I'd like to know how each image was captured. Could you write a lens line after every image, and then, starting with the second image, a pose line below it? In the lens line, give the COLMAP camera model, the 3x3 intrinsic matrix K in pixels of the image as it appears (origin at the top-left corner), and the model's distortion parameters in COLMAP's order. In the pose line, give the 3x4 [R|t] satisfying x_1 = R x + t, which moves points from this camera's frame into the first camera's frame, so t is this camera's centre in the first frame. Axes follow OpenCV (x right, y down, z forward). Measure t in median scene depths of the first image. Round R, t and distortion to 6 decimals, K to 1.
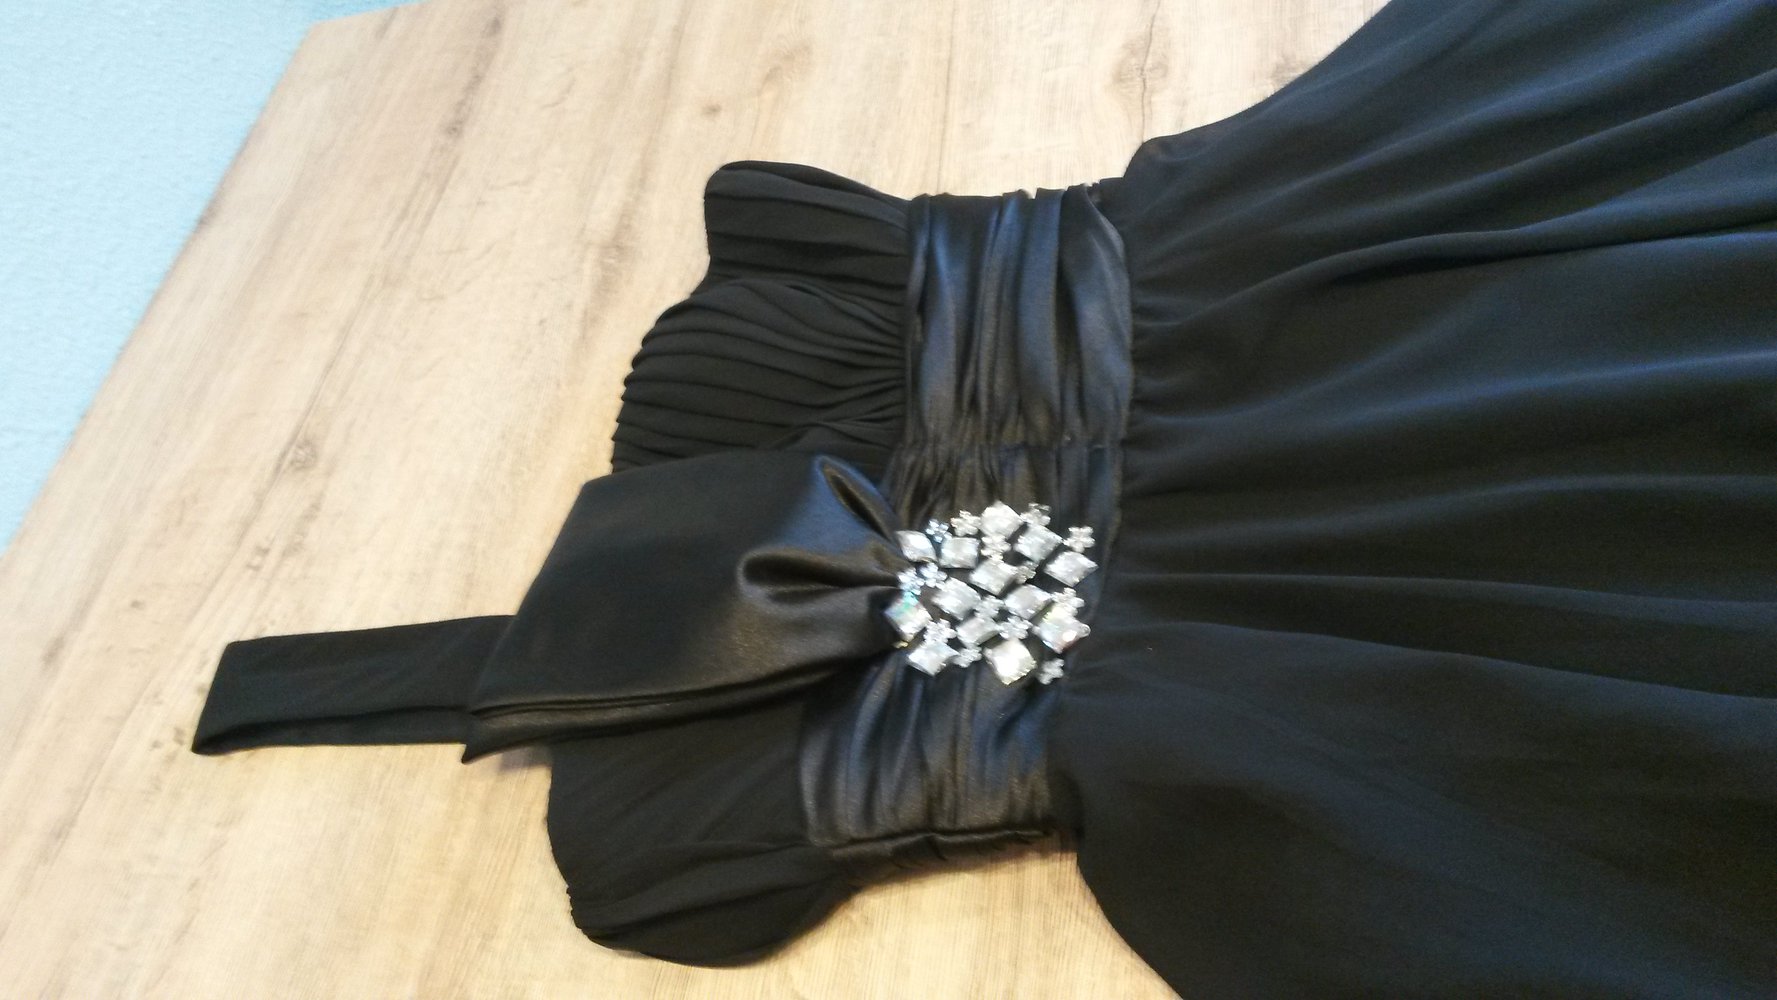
lens RADIAL K [[1432.3, 0, 888.5], [0, 1432.3, 500.0], [0, 0, 1]] dist [0.123432, -0.199938]
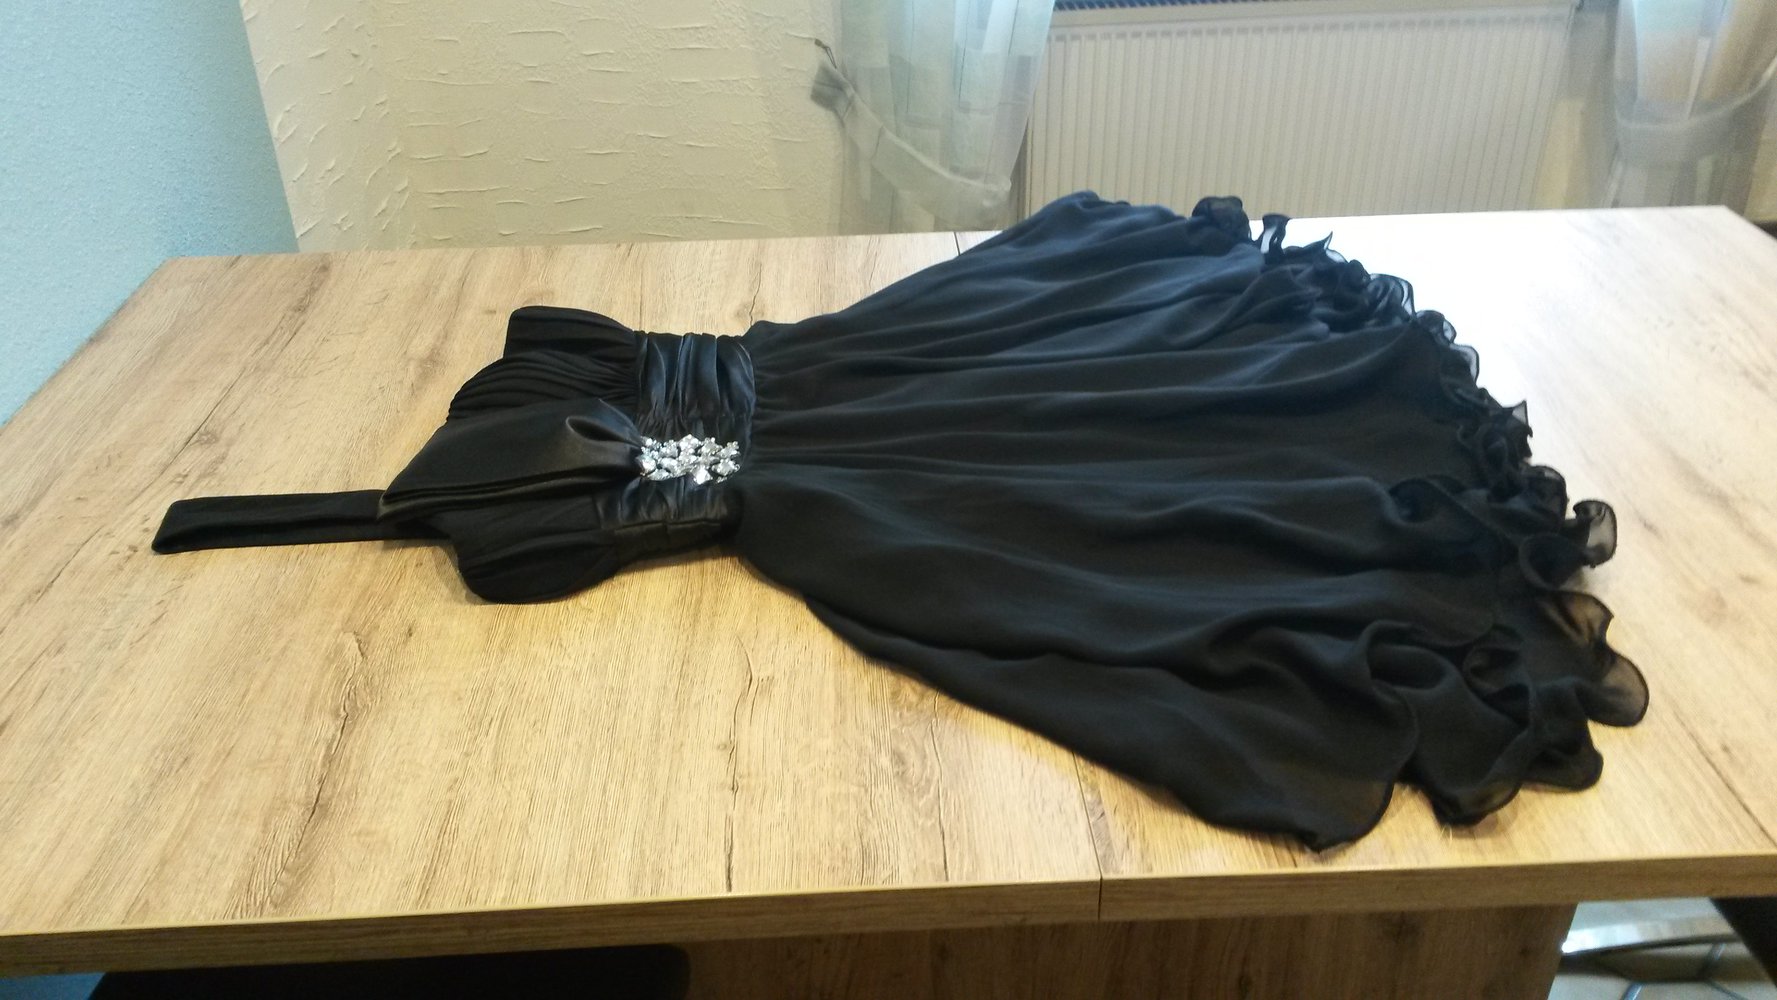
lens RADIAL K [[1432.3, 0, 888.5], [0, 1432.3, 500.0], [0, 0, 1]] dist [0.123432, -0.199938]
pose [[0.937393, 0.142656, 0.317716, -0.242576], [-0.004250, 0.916878, -0.399145, 0.753085], [-0.348247, 0.372805, 0.860082, -0.649547]]
